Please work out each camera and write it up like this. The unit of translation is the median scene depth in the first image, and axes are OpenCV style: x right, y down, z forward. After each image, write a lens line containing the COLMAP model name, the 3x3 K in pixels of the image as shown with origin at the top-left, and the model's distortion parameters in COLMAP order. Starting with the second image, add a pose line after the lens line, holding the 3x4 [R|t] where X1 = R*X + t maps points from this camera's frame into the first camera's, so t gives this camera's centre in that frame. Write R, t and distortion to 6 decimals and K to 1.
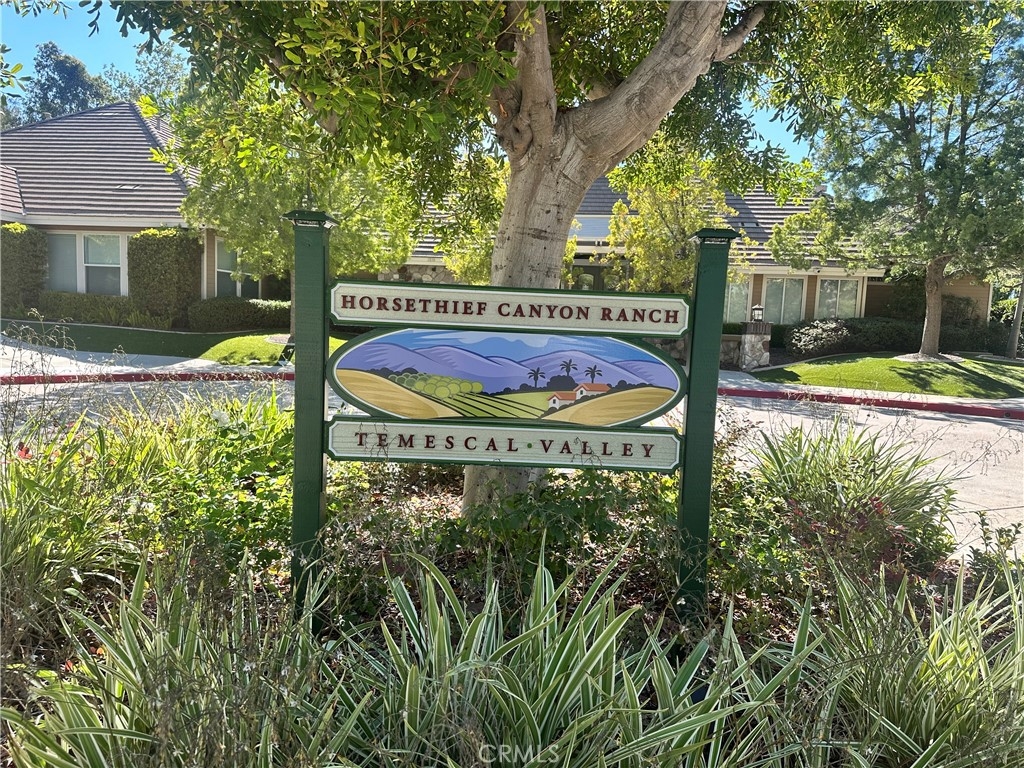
lens RADIAL K [[722.8, 0, 512.0], [0, 722.8, 384.0], [0, 0, 1]] dist [0.003710, -0.000069]
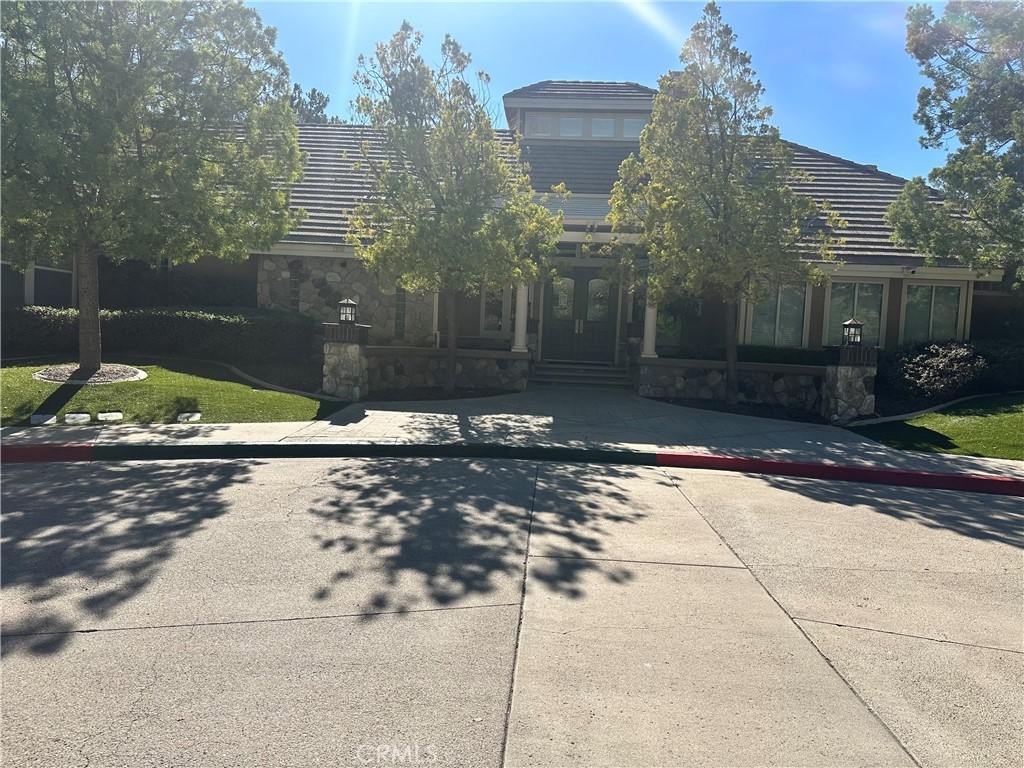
lens RADIAL K [[722.8, 0, 512.0], [0, 722.8, 384.0], [0, 0, 1]] dist [0.003710, -0.000069]
pose [[0.998314, 0.002823, 0.057982, 0.005975], [-0.001018, 0.999515, -0.031126, -0.032204], [-0.058042, 0.031014, 0.997832, 0.382547]]
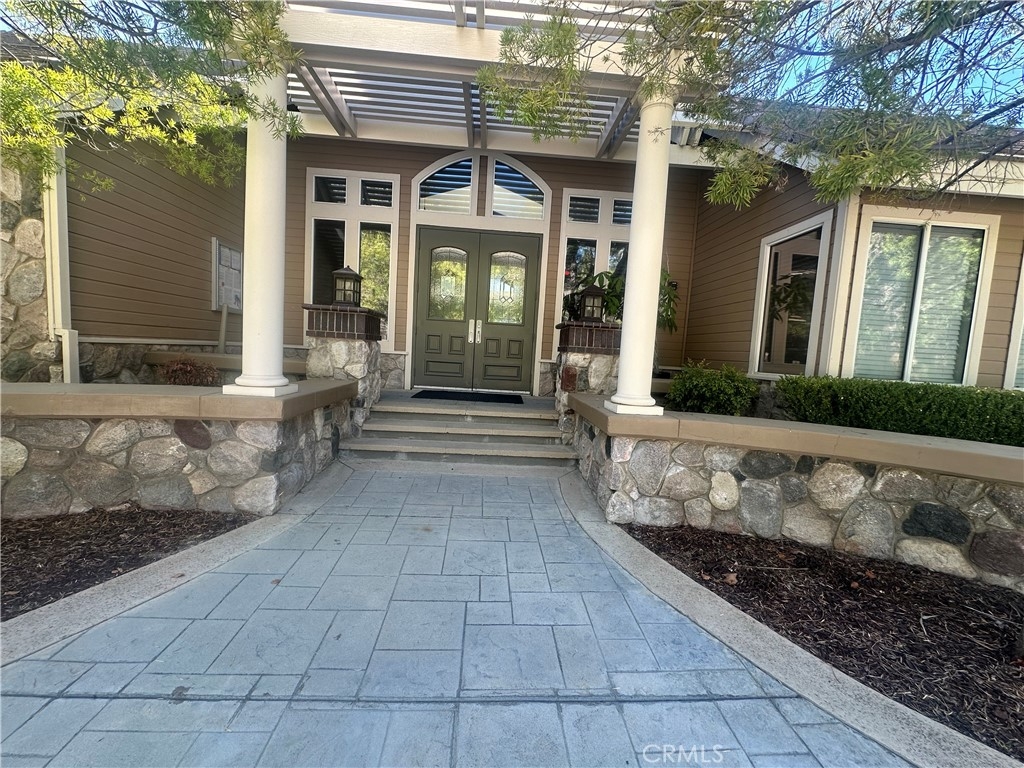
lens RADIAL K [[410.0, 0, 512.0], [0, 410.0, 384.0], [0, 0, 1]] dist [0.001015, -0.000007]
pose [[0.986749, 0.011183, 0.161868, 0.128315], [-0.010517, 0.999932, -0.004969, -0.096827], [-0.161913, 0.003200, 0.986800, 1.016147]]
